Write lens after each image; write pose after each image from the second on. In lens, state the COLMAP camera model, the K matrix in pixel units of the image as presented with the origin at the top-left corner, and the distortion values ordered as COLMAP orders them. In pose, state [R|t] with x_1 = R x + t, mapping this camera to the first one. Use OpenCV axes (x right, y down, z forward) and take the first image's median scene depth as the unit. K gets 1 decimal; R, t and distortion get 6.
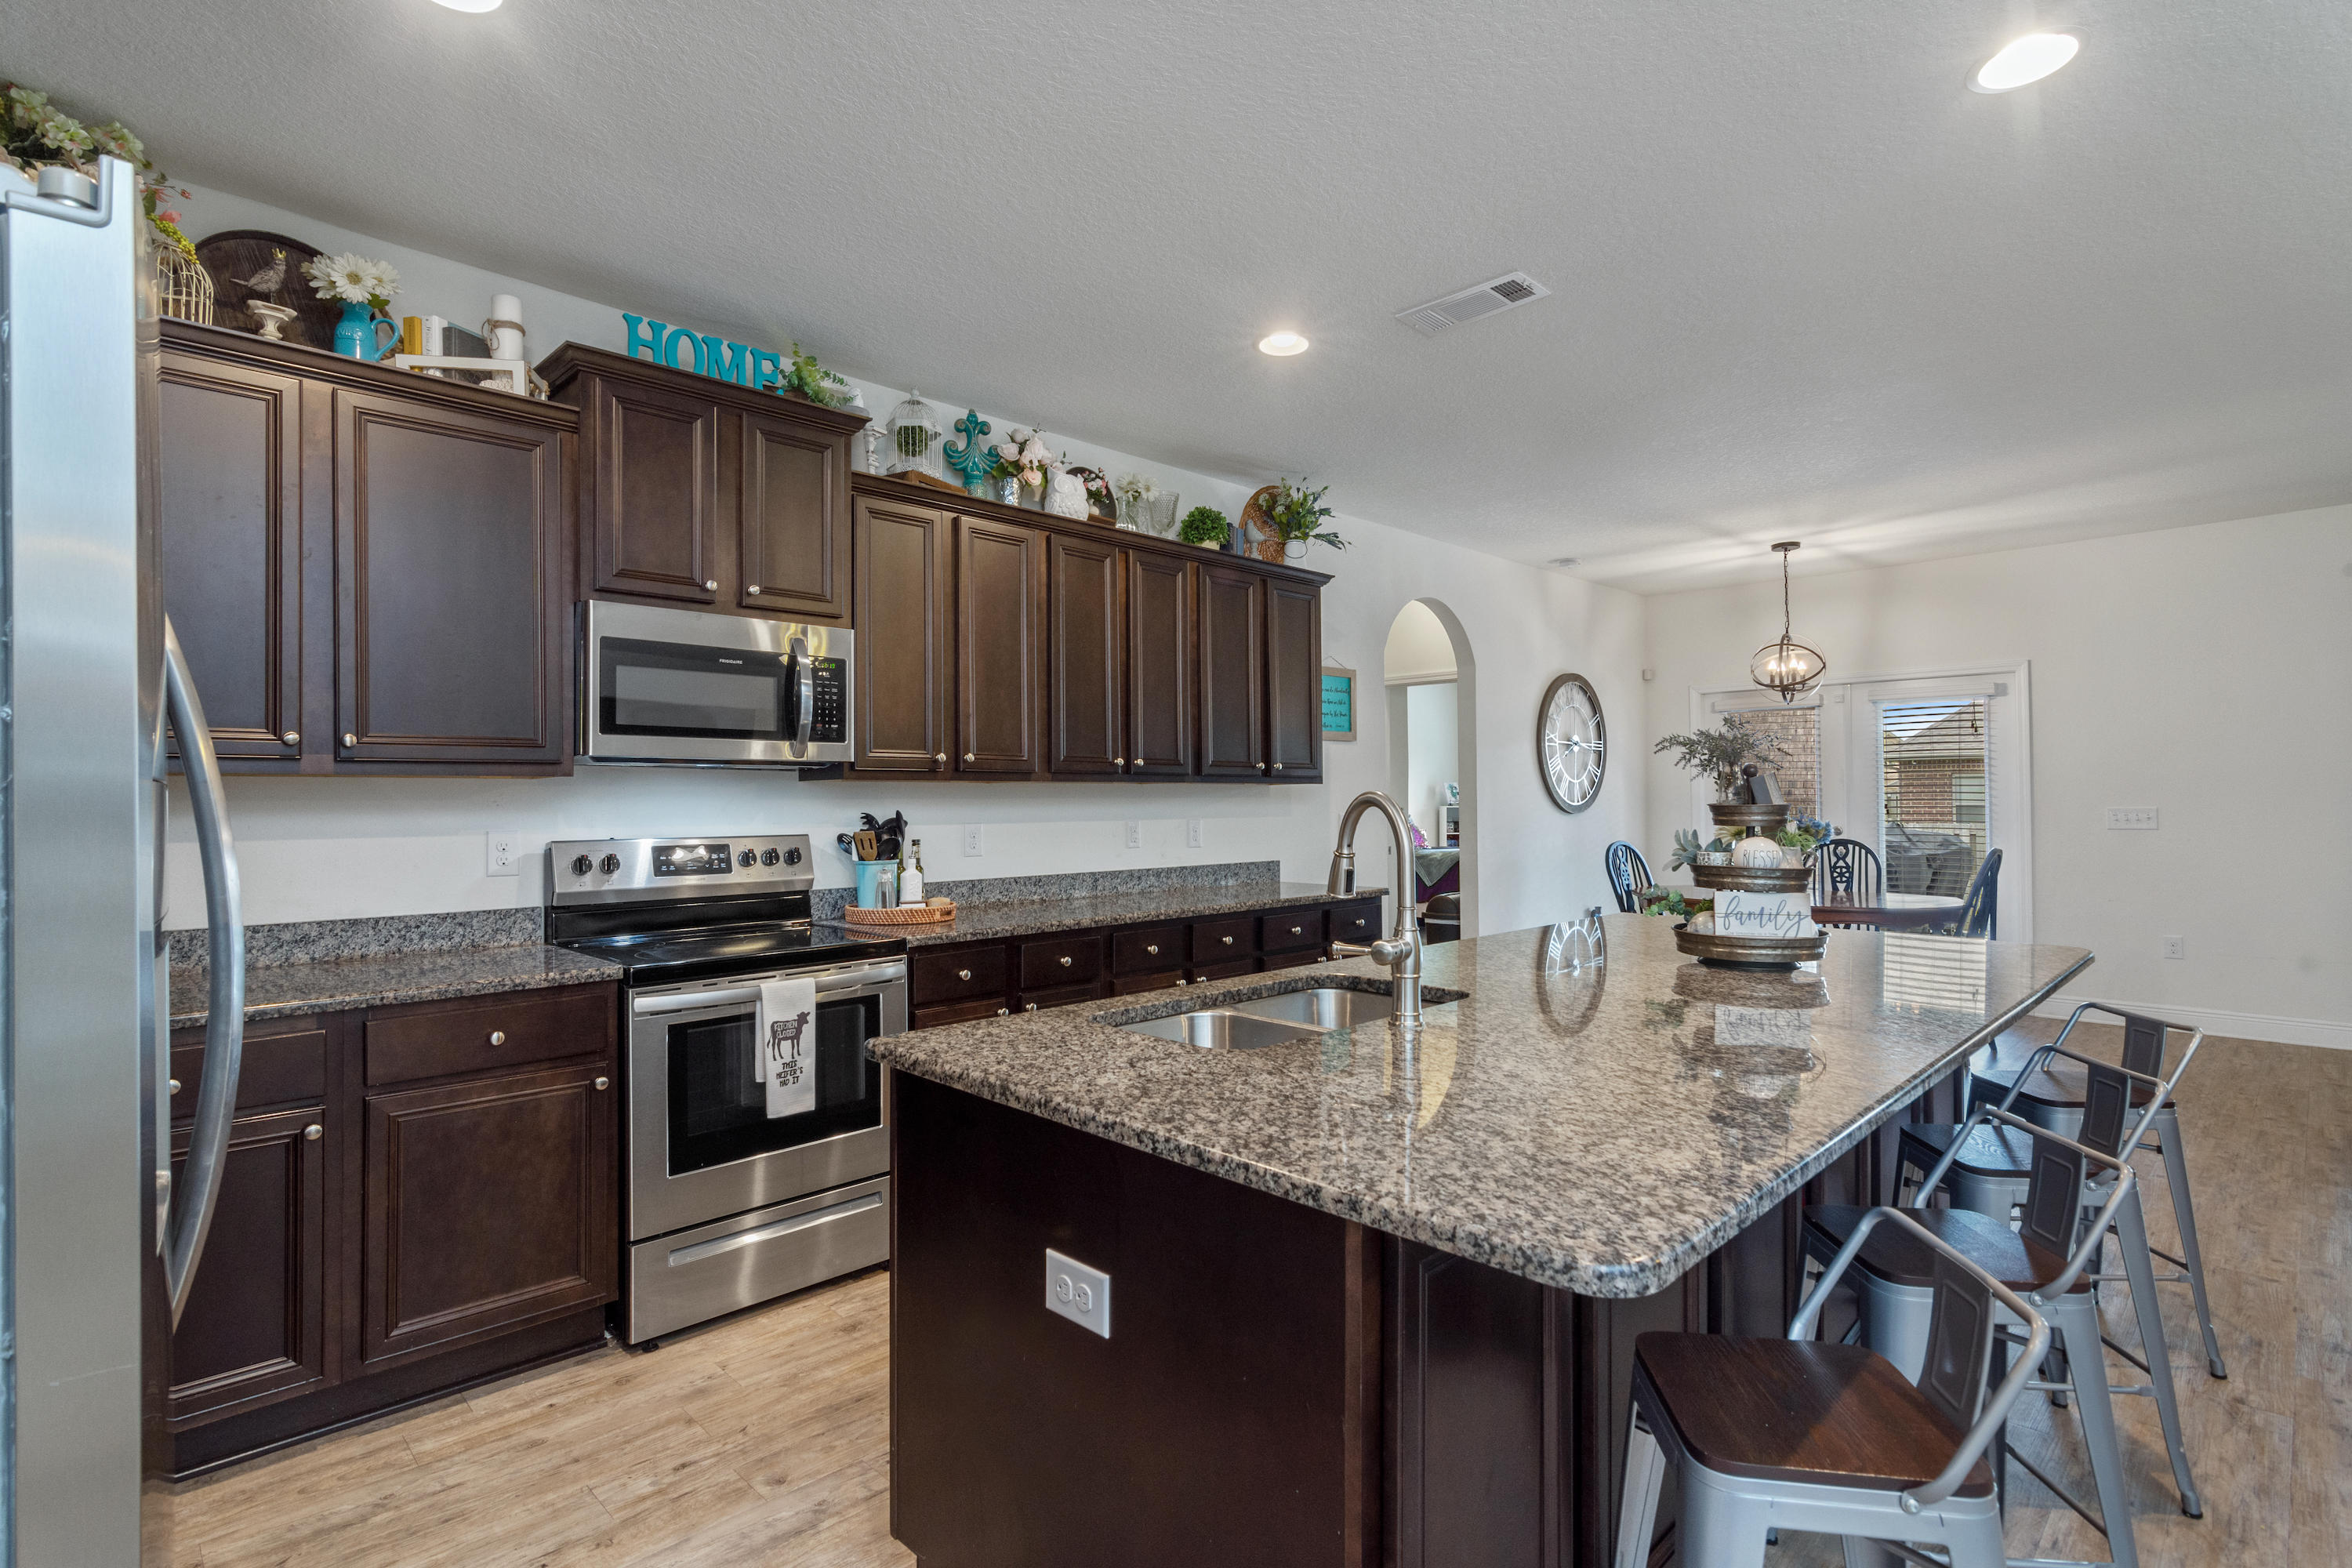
lens RADIAL K [[1141.5, 0, 1177.1], [0, 1141.5, 792.0], [0, 0, 1]] dist [0.004152, -0.000551]
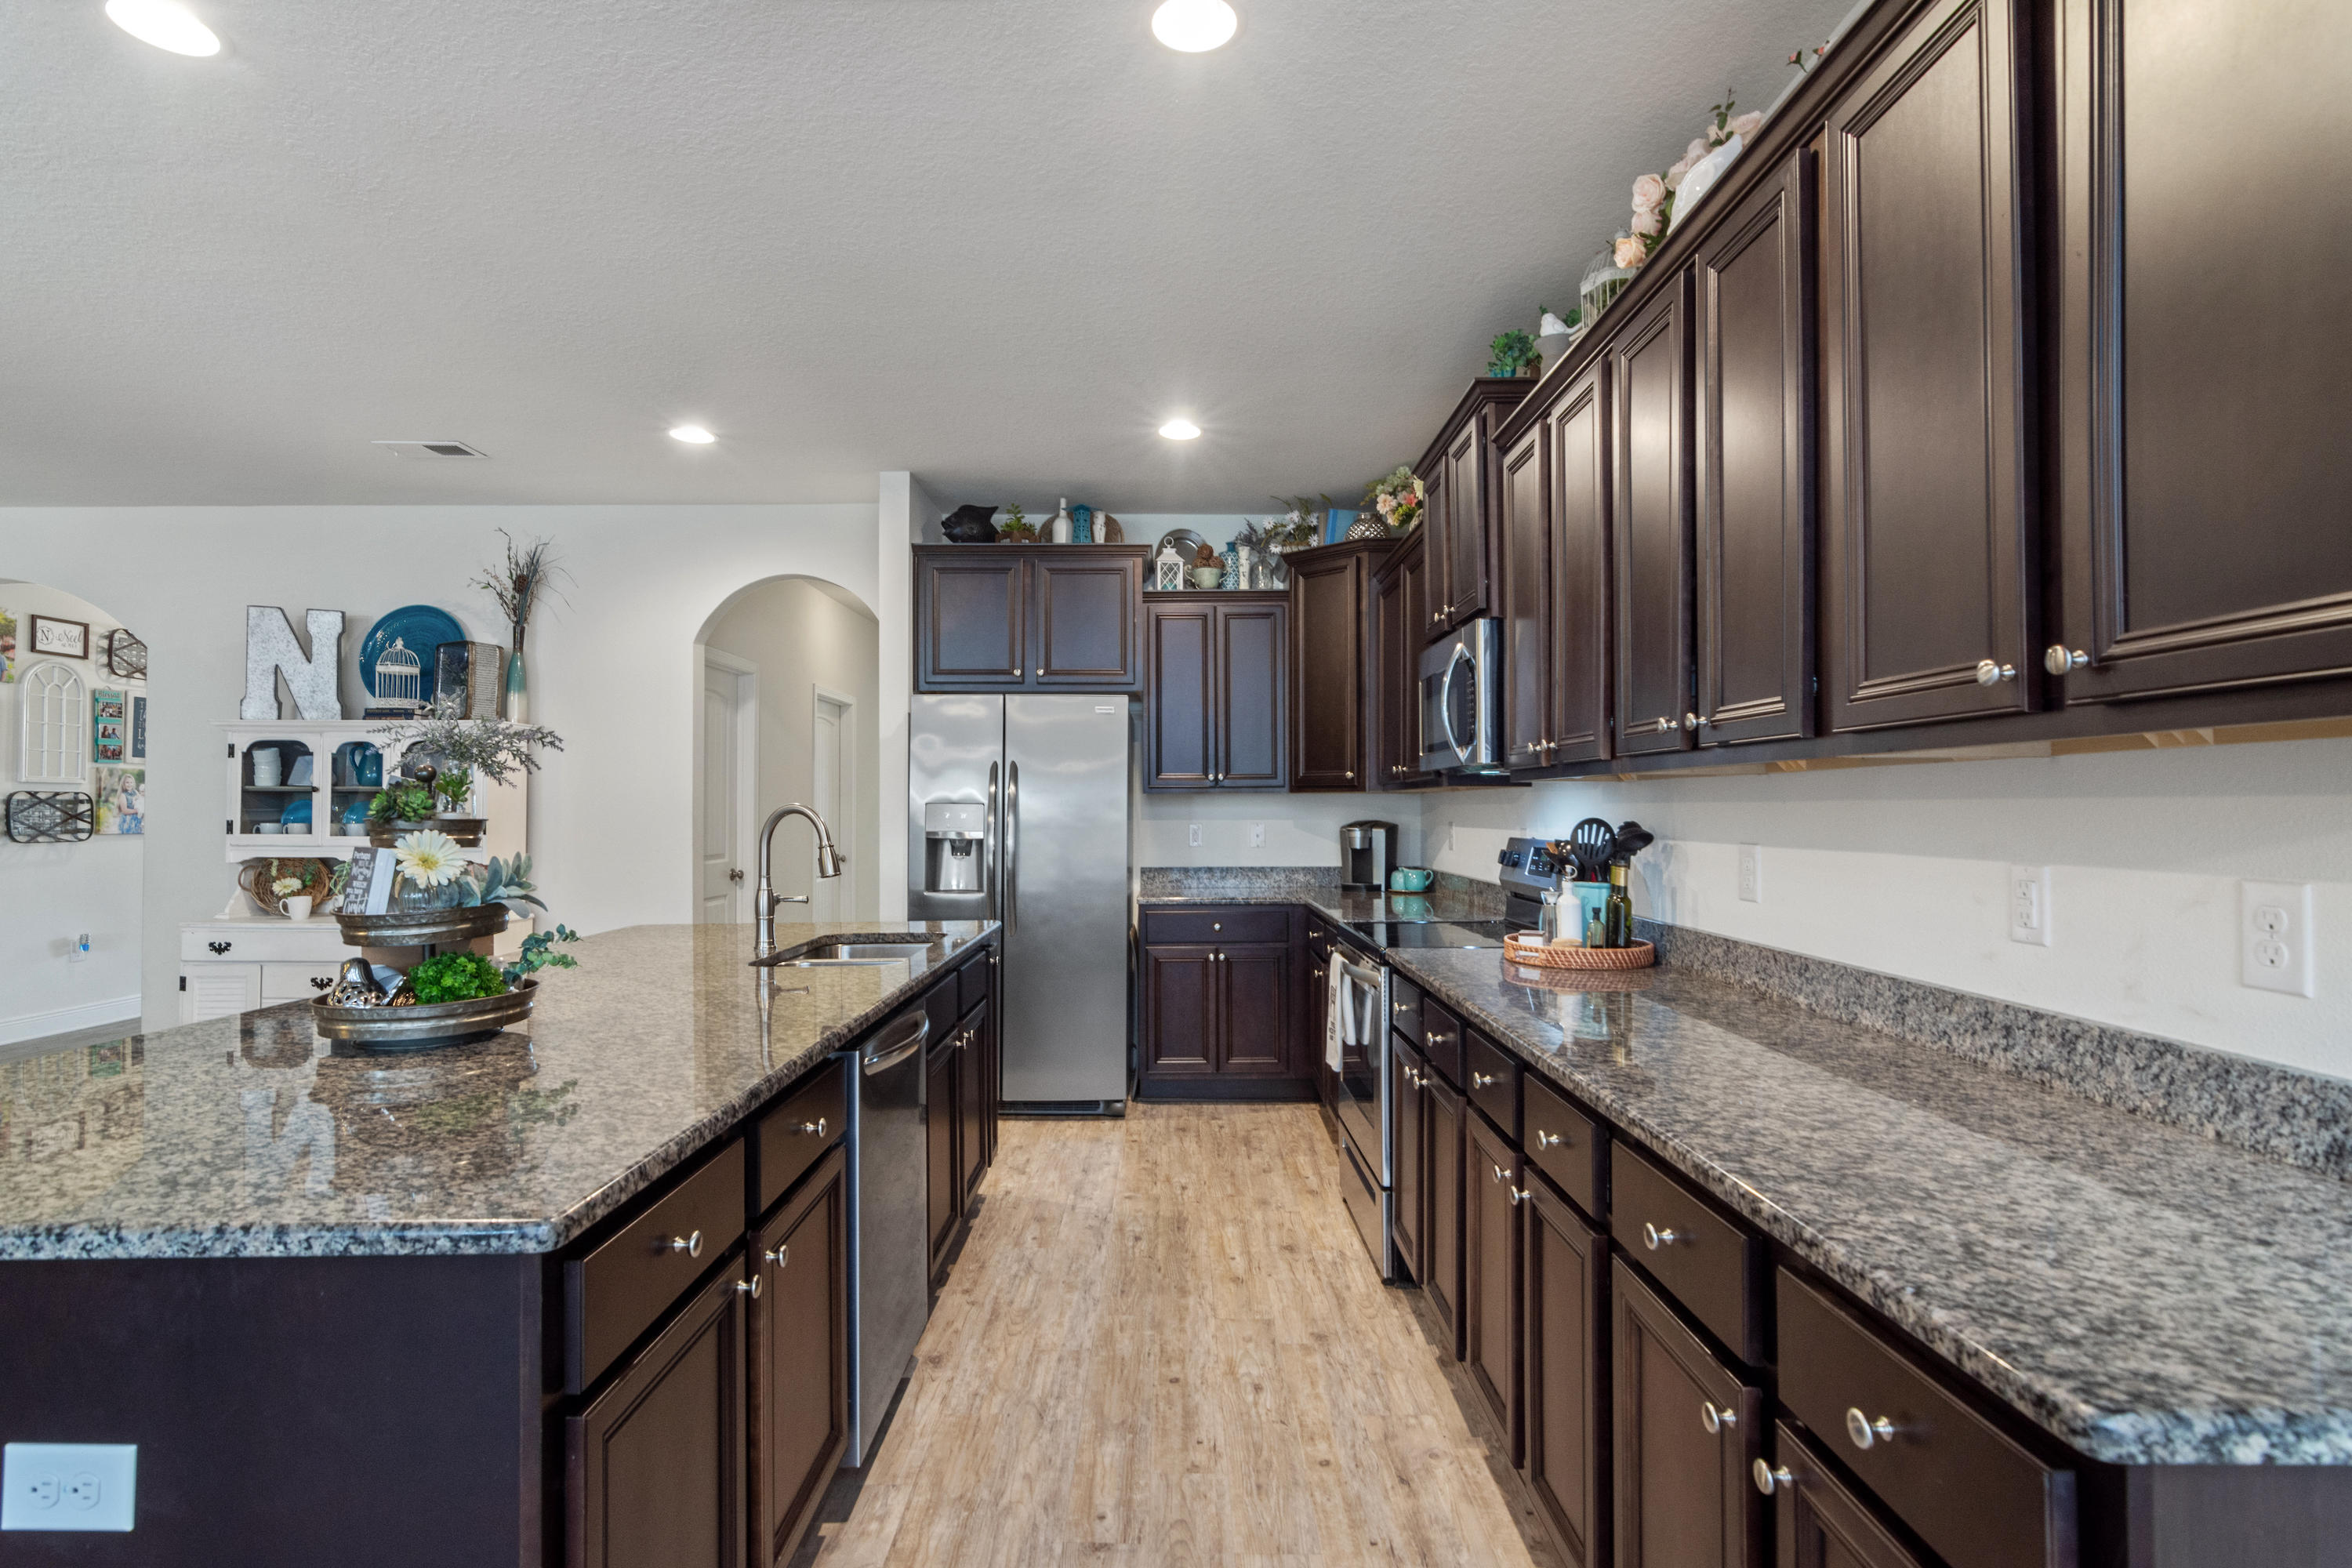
lens RADIAL K [[1141.5, 0, 1186.9], [0, 1141.5, 795.6], [0, 0, 1]] dist [0.004152, -0.000551]
pose [[-0.699740, -0.003640, -0.714388, 0.425375], [0.006979, 0.999904, -0.011931, 0.007861], [0.714363, -0.013334, -0.699648, 1.176160]]
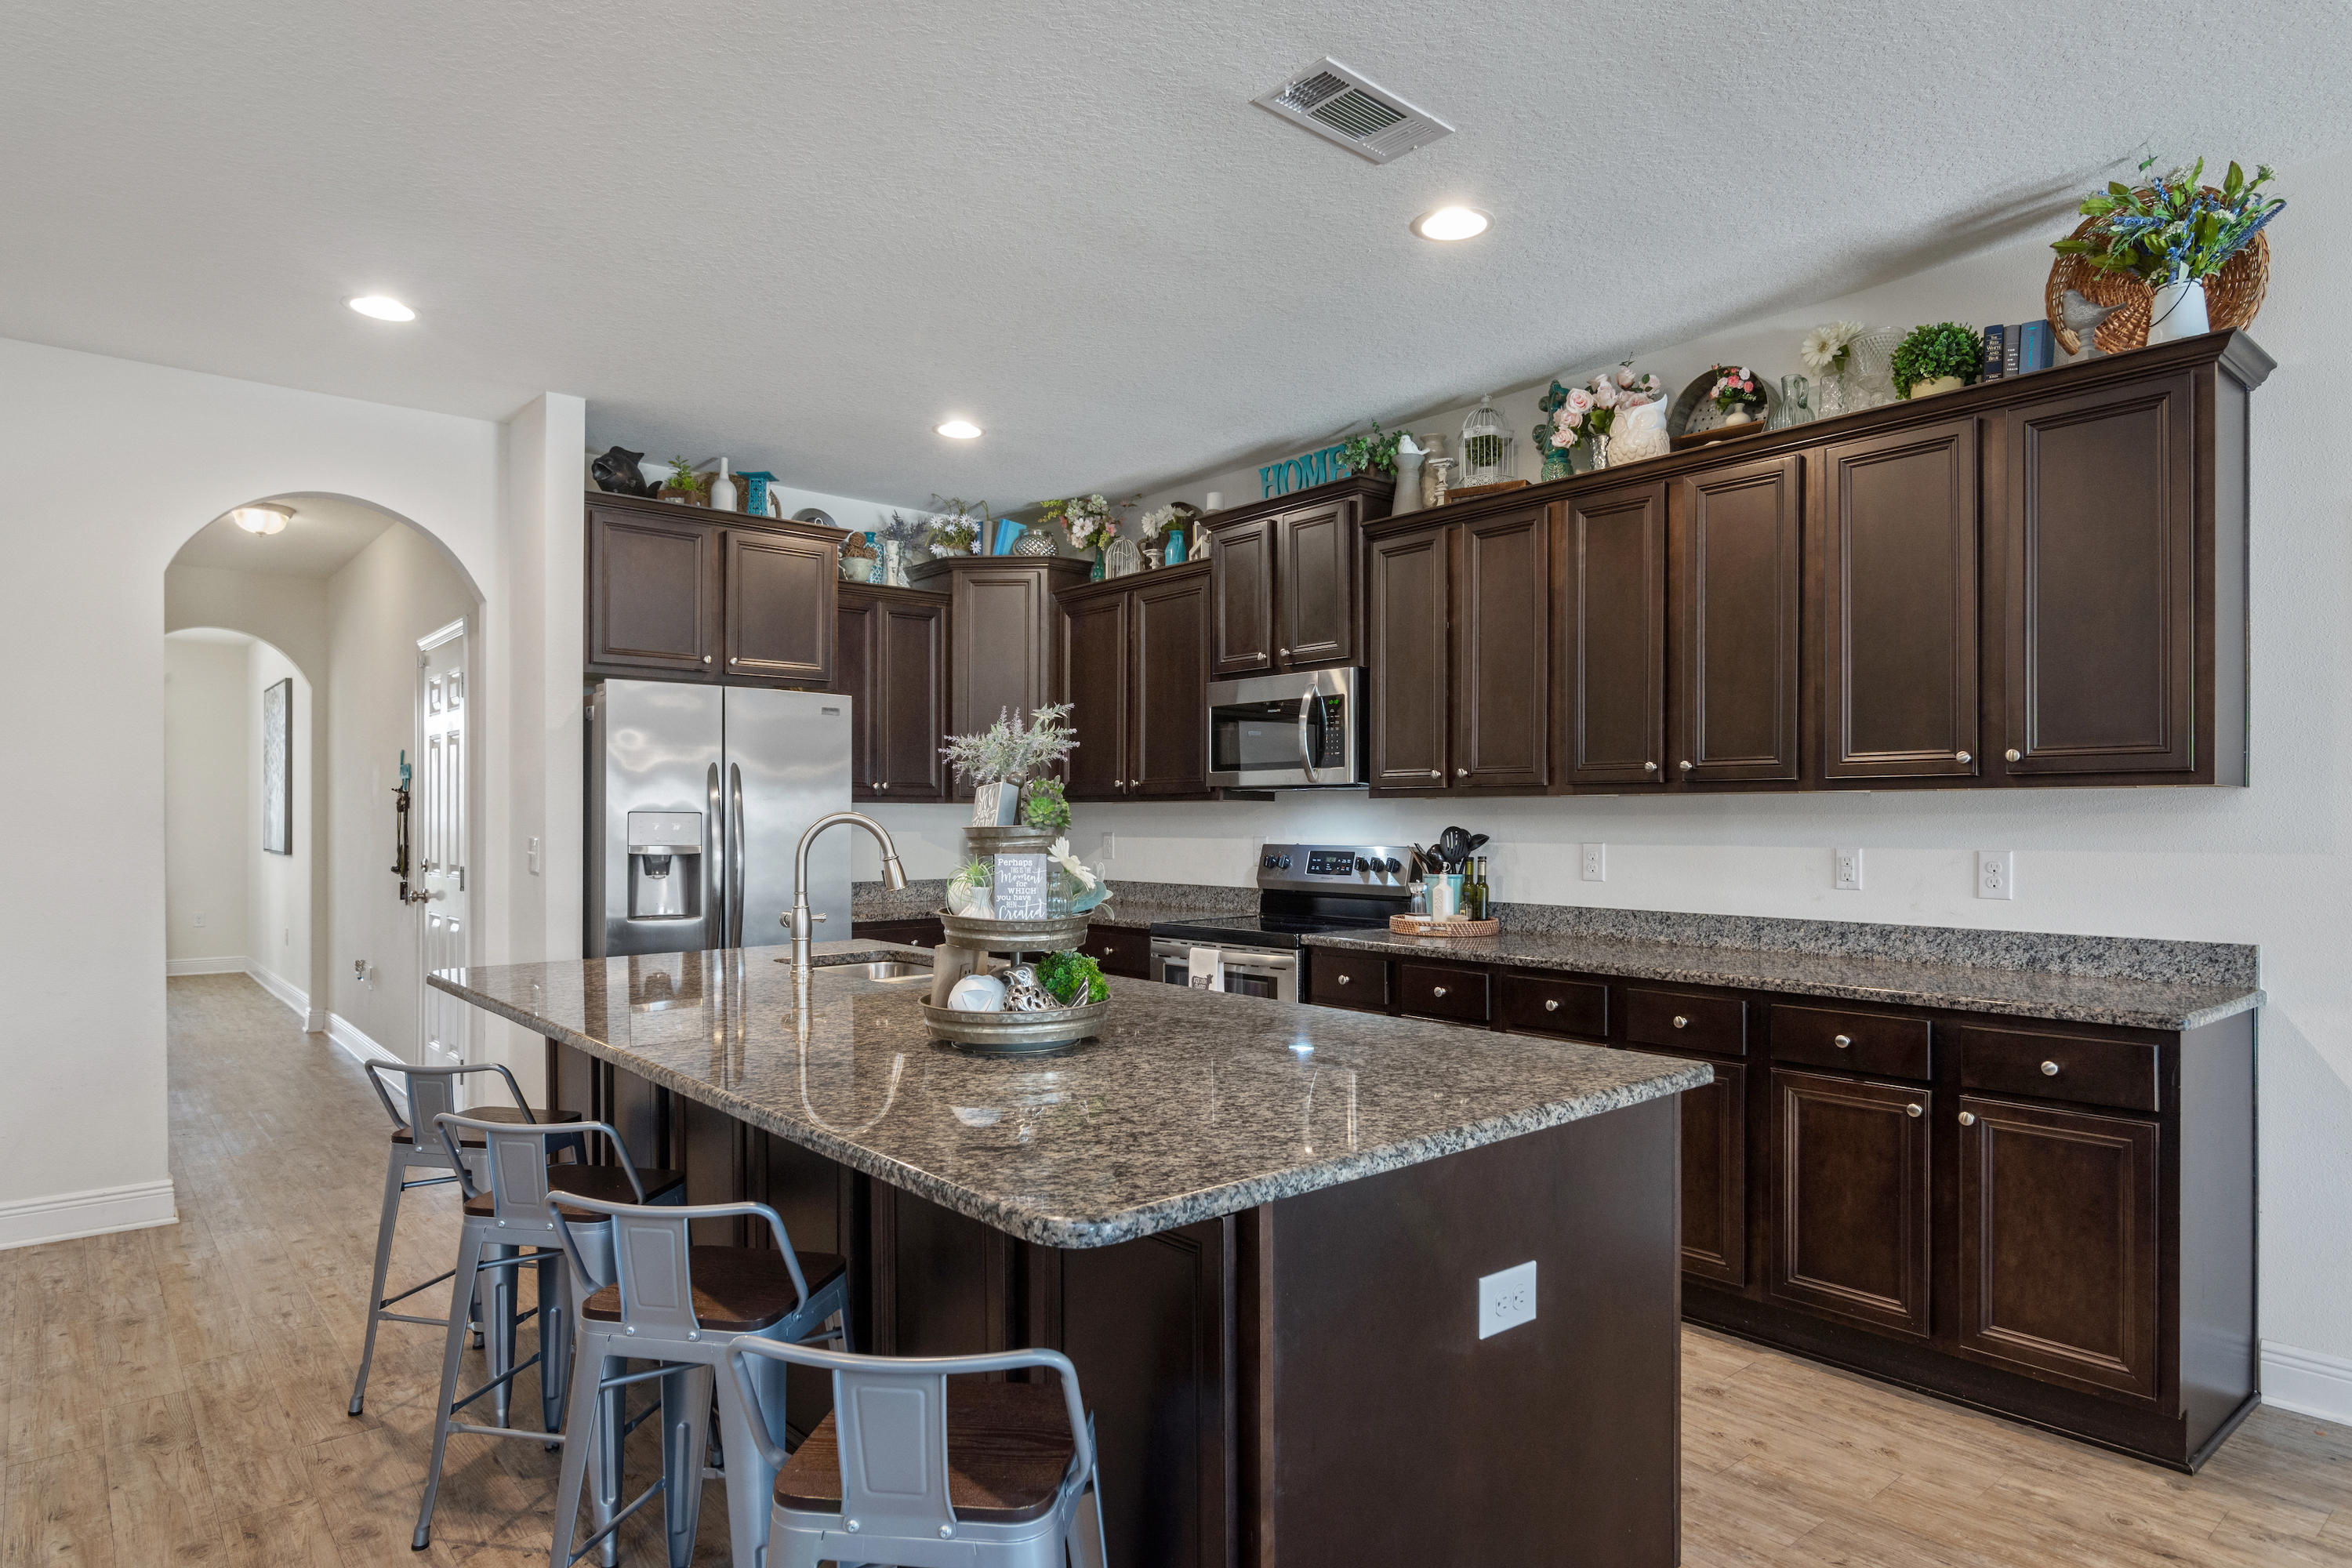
lens RADIAL K [[1323.9, 0, 1207.9], [0, 1323.9, 826.6], [0, 0, 1]] dist [0.001361, -0.000438]
pose [[-0.060739, 0.007521, -0.998125, 0.833057], [0.003395, 0.999967, 0.007328, 0.006066], [0.998148, -0.002943, -0.060762, 0.750796]]
